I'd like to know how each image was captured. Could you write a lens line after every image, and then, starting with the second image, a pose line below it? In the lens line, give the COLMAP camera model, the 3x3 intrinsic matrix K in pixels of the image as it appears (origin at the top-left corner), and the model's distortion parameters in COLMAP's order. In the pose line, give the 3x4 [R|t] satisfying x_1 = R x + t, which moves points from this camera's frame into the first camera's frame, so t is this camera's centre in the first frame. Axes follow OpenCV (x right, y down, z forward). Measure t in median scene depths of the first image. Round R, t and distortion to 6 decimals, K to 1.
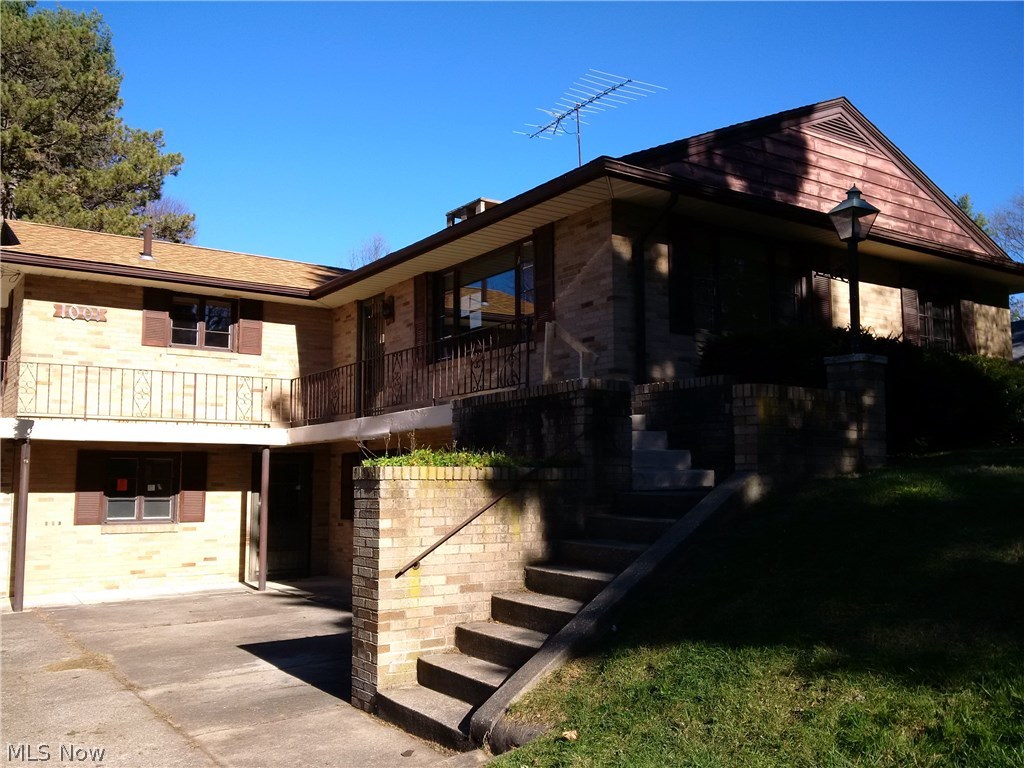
lens RADIAL K [[921.2, 0, 512.0], [0, 921.2, 384.0], [0, 0, 1]] dist [0.000576, -0.187902]
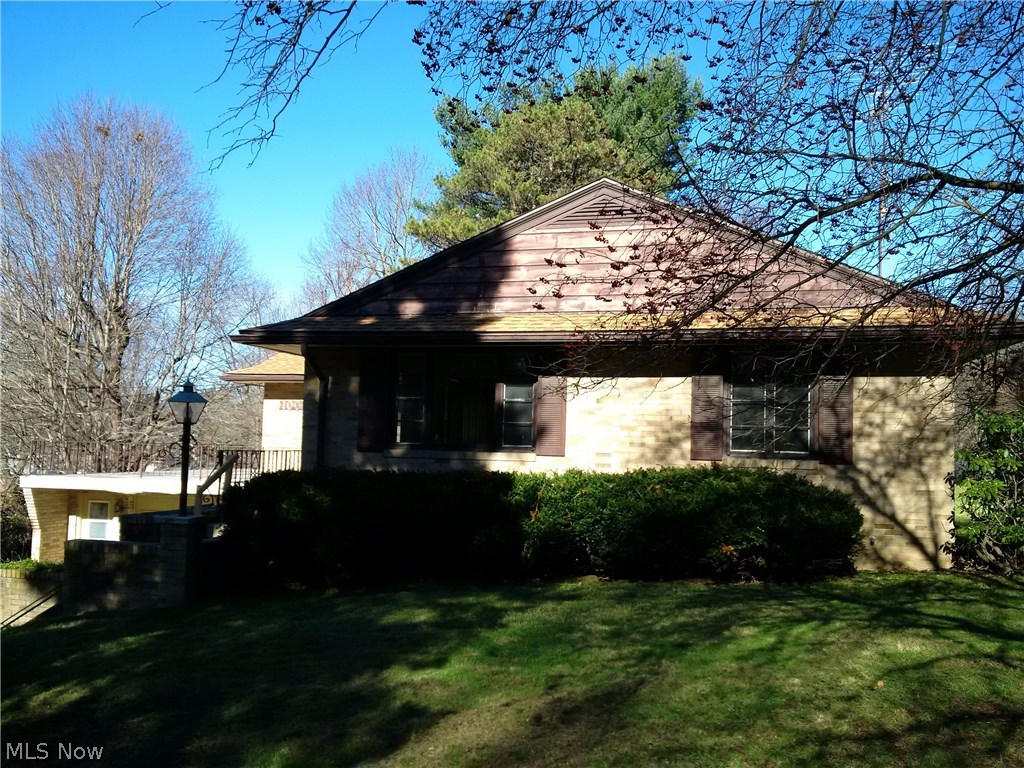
lens RADIAL K [[931.8, 0, 512.0], [0, 931.8, 384.0], [0, 0, 1]] dist [0.120353, -0.206784]
pose [[0.679558, -0.034938, -0.732790, 1.067964], [0.054268, 0.998523, 0.002717, -0.121132], [0.731612, -0.041614, 0.680450, 0.296234]]
